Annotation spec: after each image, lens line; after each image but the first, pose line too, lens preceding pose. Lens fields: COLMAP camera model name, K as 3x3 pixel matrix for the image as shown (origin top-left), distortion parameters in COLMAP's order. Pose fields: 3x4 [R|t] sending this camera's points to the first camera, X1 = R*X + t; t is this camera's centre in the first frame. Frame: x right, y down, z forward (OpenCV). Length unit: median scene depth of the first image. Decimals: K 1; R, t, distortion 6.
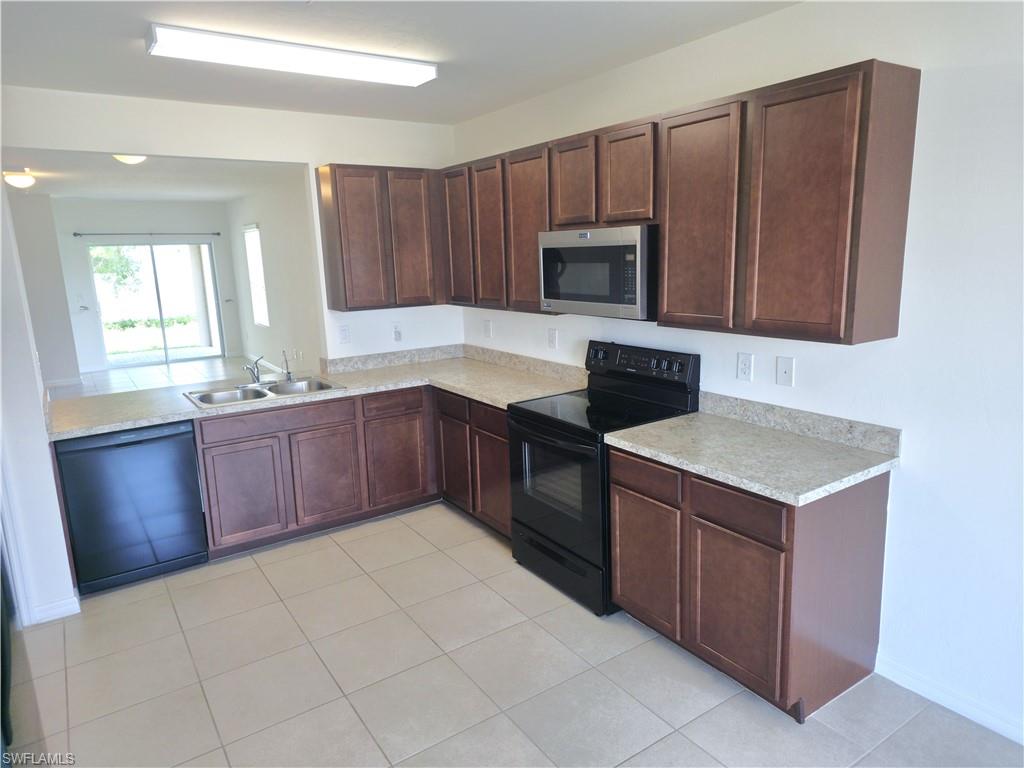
lens RADIAL K [[666.2, 0, 507.6], [0, 666.2, 376.9], [0, 0, 1]] dist [0.069001, -0.014415]
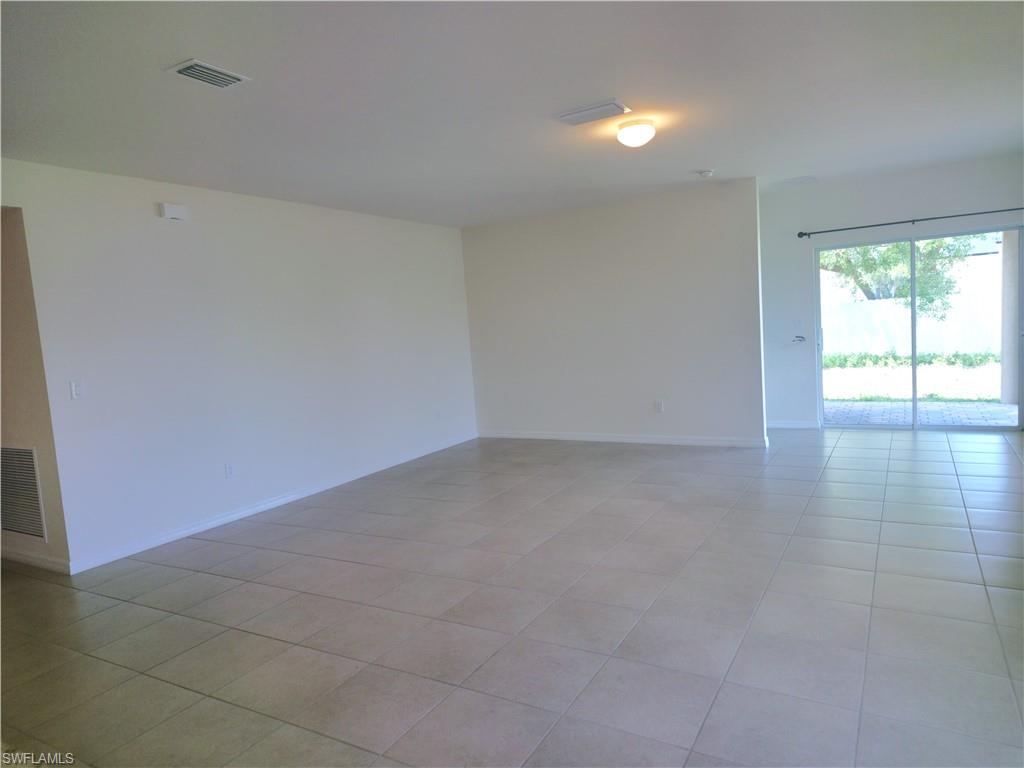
lens RADIAL K [[666.2, 0, 501.0], [0, 666.2, 391.3], [0, 0, 1]] dist [0.069001, -0.014415]
pose [[0.441949, 0.098571, -0.891608, -0.110416], [-0.118244, 0.991673, 0.051023, -0.040194], [0.889213, 0.082878, 0.449925, 0.356667]]
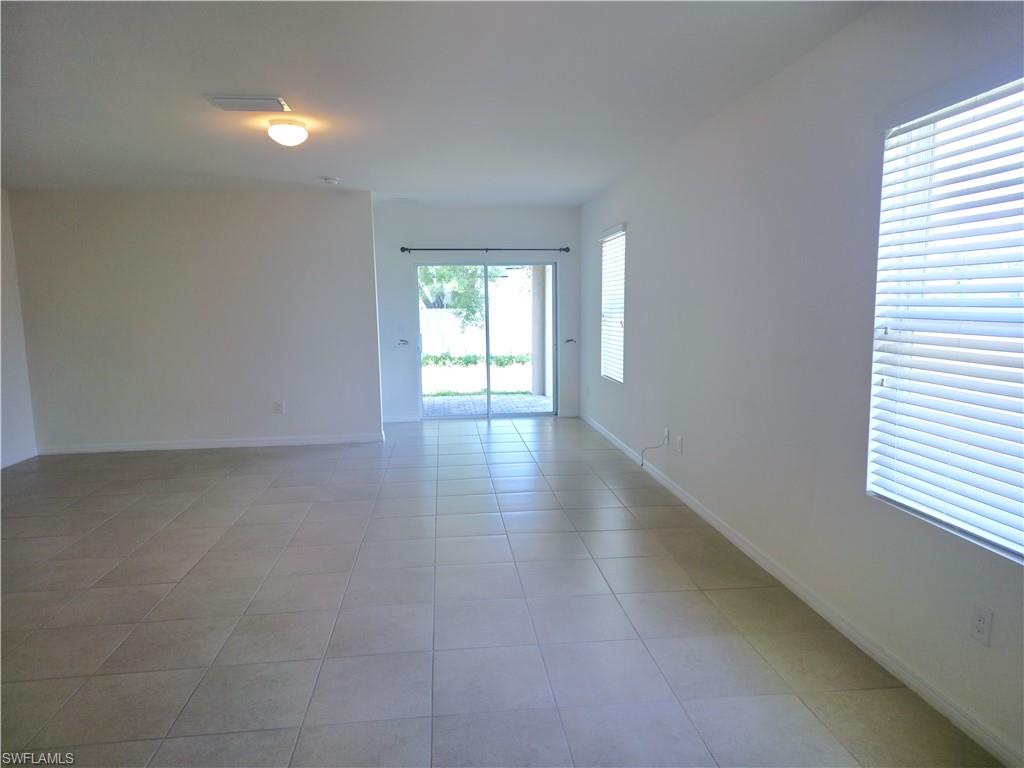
lens RADIAL K [[666.2, 0, 508.6], [0, 666.2, 384.1], [0, 0, 1]] dist [0.069001, -0.014415]
pose [[0.887116, 0.079050, -0.454726, -0.134818], [-0.104175, 0.994094, -0.030417, -0.036182], [0.449635, 0.074355, 0.890112, 0.318003]]
